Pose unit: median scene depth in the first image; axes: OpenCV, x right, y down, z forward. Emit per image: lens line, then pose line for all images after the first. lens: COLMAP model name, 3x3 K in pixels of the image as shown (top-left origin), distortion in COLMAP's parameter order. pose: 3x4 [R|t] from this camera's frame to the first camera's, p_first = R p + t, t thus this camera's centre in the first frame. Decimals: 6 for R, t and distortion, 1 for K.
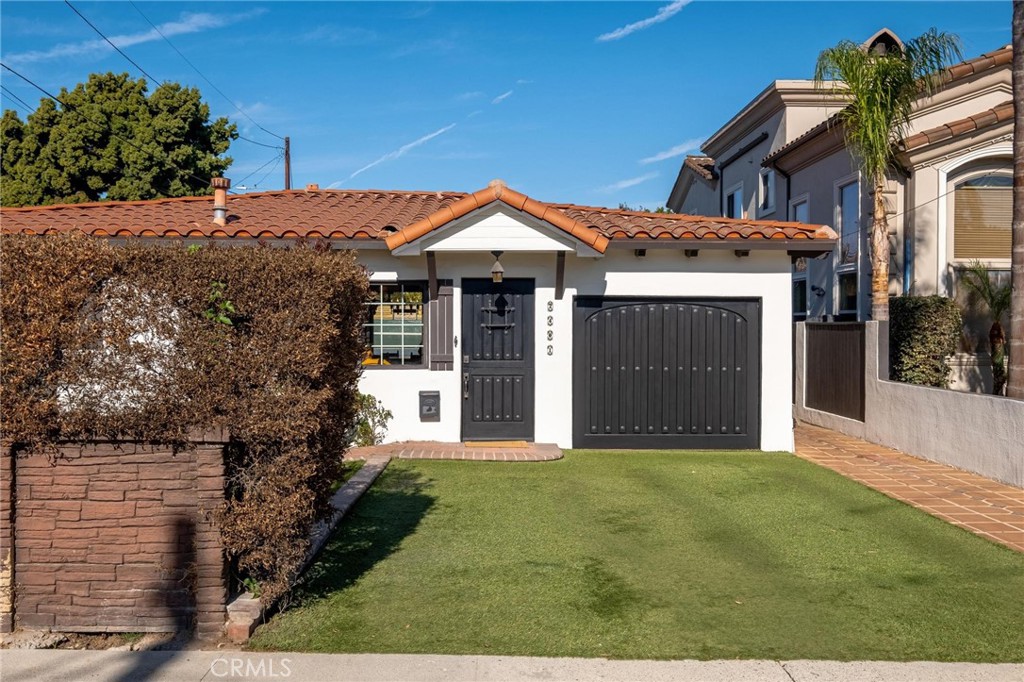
lens RADIAL K [[845.1, 0, 515.0], [0, 845.1, 338.9], [0, 0, 1]] dist [-0.006298, -0.003493]
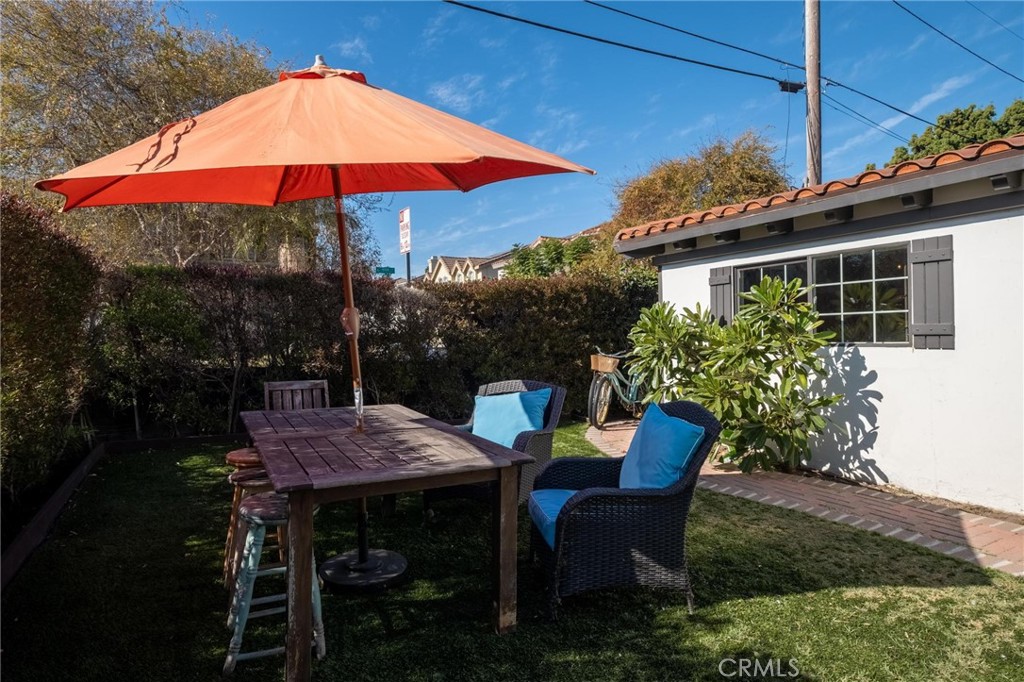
lens RADIAL K [[606.8, 0, 506.9], [0, 606.8, 337.7], [0, 0, 1]] dist [0.008533, 0.002466]
pose [[0.467284, -0.007441, -0.884076, -0.239618], [0.004738, 0.999971, -0.005912, 0.004880], [0.884095, -0.001427, 0.467306, 0.488350]]
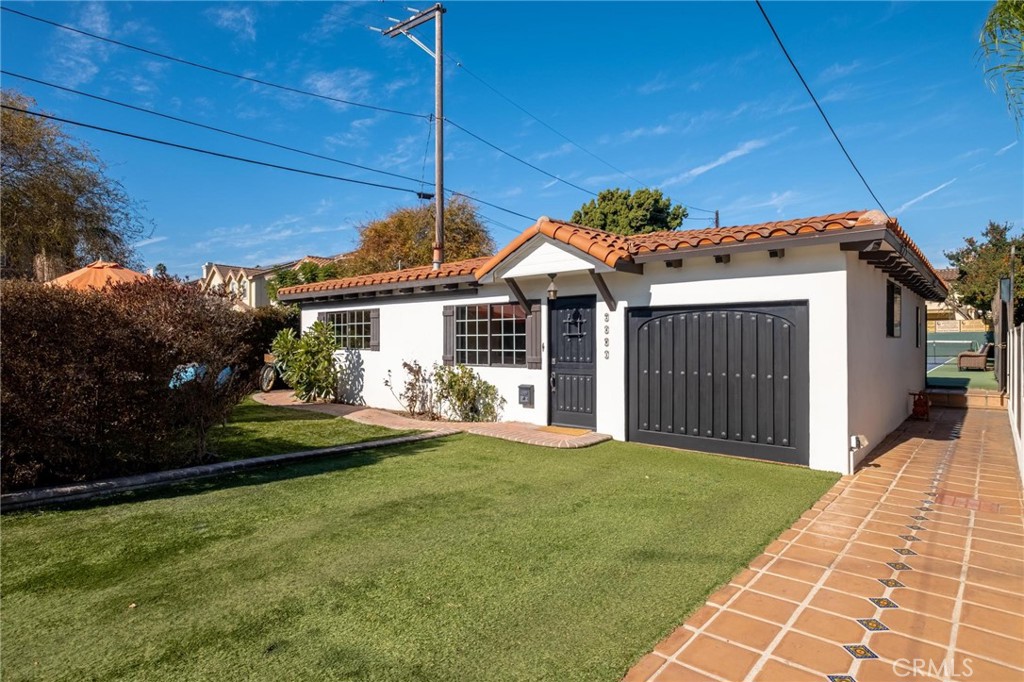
lens RADIAL K [[537.0, 0, 490.2], [0, 537.0, 349.9], [0, 0, 1]] dist [-0.010607, 0.000756]
pose [[0.751068, 0.006786, -0.660190, 0.409106], [-0.004943, 0.999977, 0.004656, 0.003717], [0.660207, -0.000234, 0.751084, 0.332357]]
